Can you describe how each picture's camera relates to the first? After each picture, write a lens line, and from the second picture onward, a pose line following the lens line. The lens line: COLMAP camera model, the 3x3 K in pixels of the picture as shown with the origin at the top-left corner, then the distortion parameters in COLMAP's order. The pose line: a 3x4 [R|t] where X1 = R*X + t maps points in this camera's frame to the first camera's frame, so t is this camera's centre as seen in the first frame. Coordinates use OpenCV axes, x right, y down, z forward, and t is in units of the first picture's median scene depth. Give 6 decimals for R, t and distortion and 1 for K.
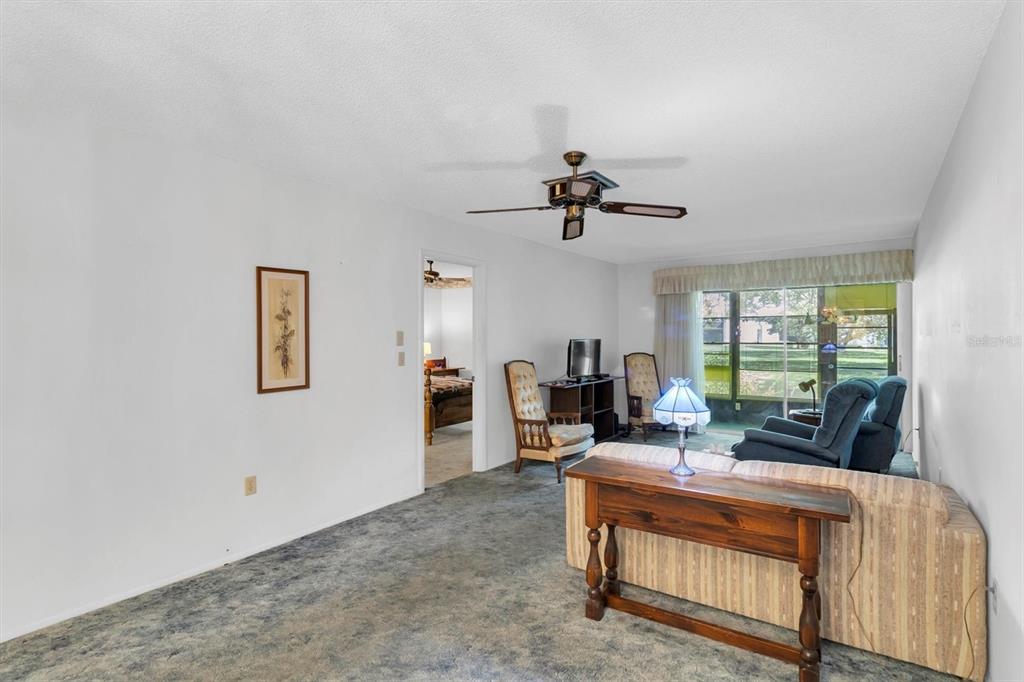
lens RADIAL K [[503.2, 0, 518.9], [0, 503.2, 337.4], [0, 0, 1]] dist [-0.004998, -0.001041]
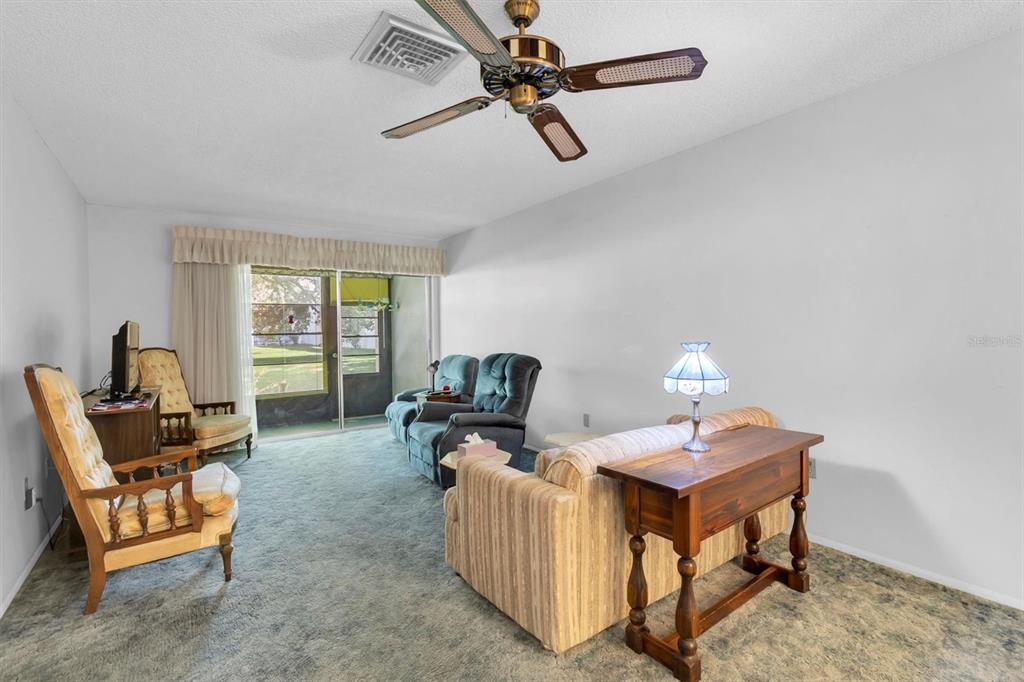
lens RADIAL K [[488.7, 0, 515.2], [0, 488.7, 334.5], [0, 0, 1]] dist [0.003285, 0.001167]
pose [[0.323785, -0.009176, 0.946086, -0.304322], [0.017934, 0.999833, 0.003560, 0.028838], [-0.945961, 0.015814, 0.323895, 0.516093]]
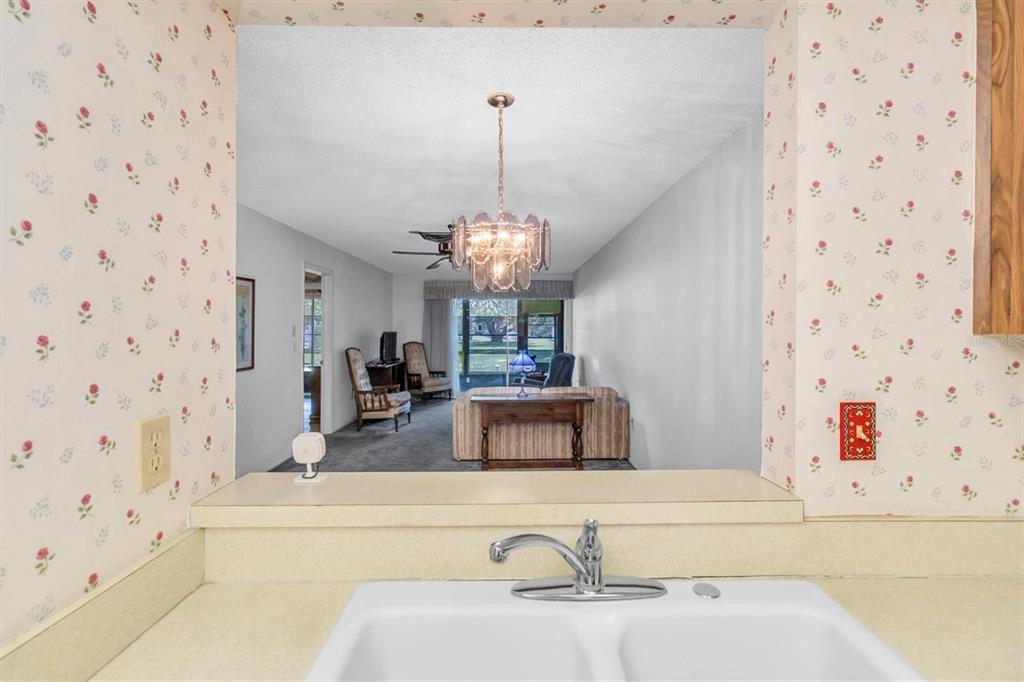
lens RADIAL K [[488.7, 0, 512.7], [0, 488.7, 335.2], [0, 0, 1]] dist [0.003285, 0.001167]
pose [[0.811207, -0.002684, 0.584753, -0.452503], [-0.002365, 0.999966, 0.007870, 0.001441], [-0.584754, -0.007767, 0.811174, -0.314093]]
